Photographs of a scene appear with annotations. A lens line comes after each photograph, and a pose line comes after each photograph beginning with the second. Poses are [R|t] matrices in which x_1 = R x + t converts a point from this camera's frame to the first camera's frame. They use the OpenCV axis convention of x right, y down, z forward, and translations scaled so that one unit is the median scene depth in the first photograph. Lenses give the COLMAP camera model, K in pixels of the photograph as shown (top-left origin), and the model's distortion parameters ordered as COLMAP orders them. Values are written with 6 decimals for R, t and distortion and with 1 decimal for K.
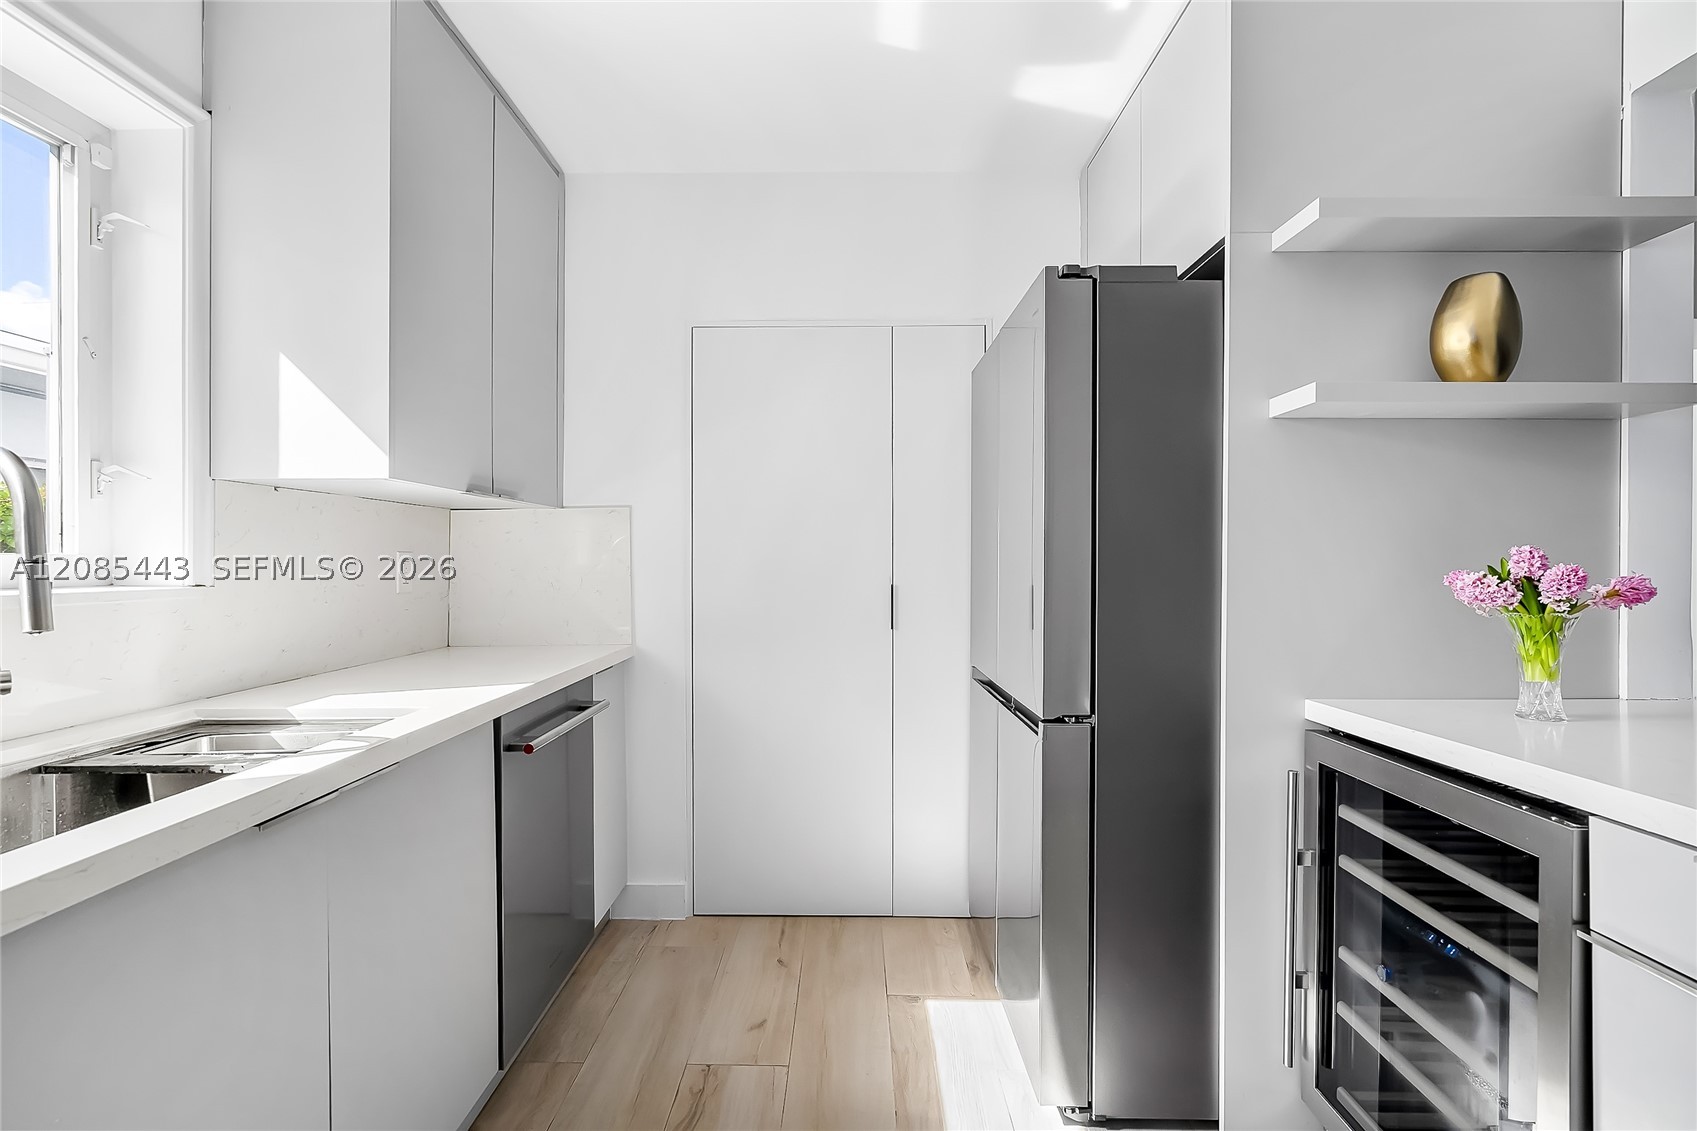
lens RADIAL K [[770.1, 0, 828.3], [0, 770.1, 564.7], [0, 0, 1]] dist [-0.009998, -0.000561]
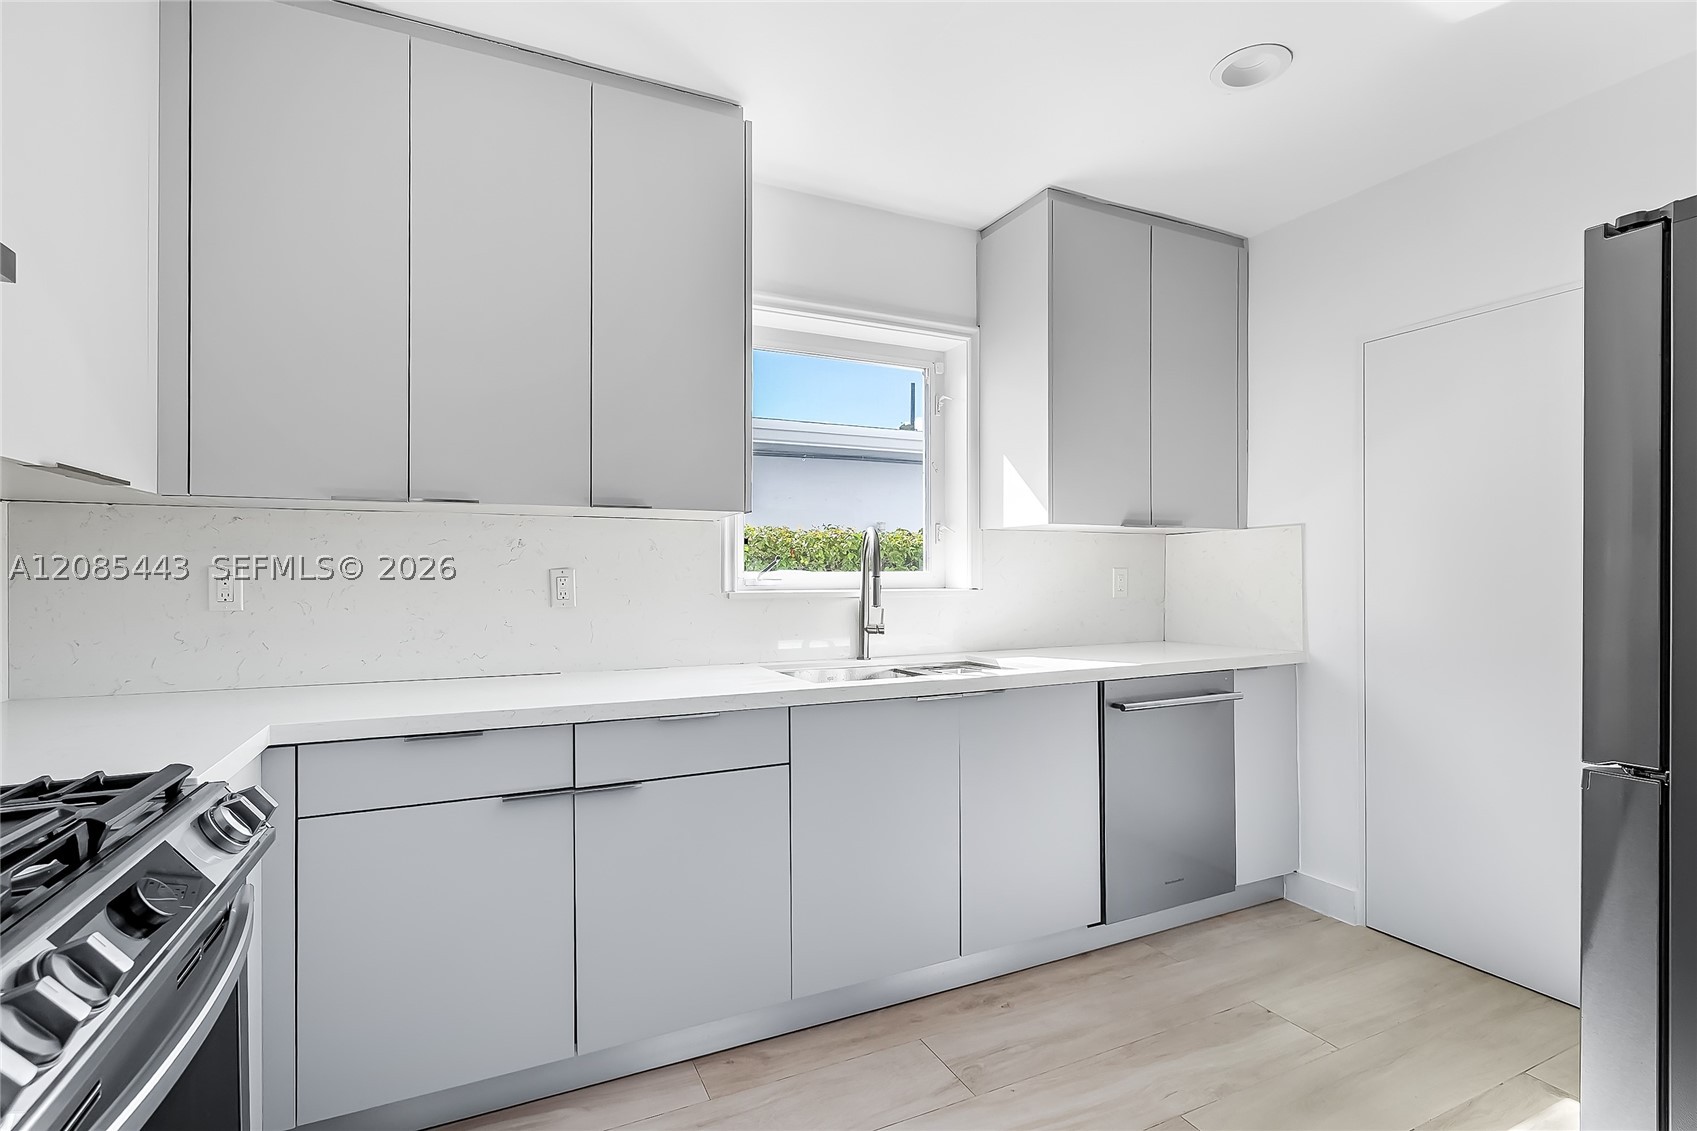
lens RADIAL K [[756.9, 0, 844.7], [0, 756.9, 572.4], [0, 0, 1]] dist [-0.000435, -0.000011]
pose [[0.463100, -0.002289, -0.886303, 0.629447], [-0.001956, 0.999992, -0.003605, -0.004765], [0.886304, 0.003403, 0.463091, -0.110741]]
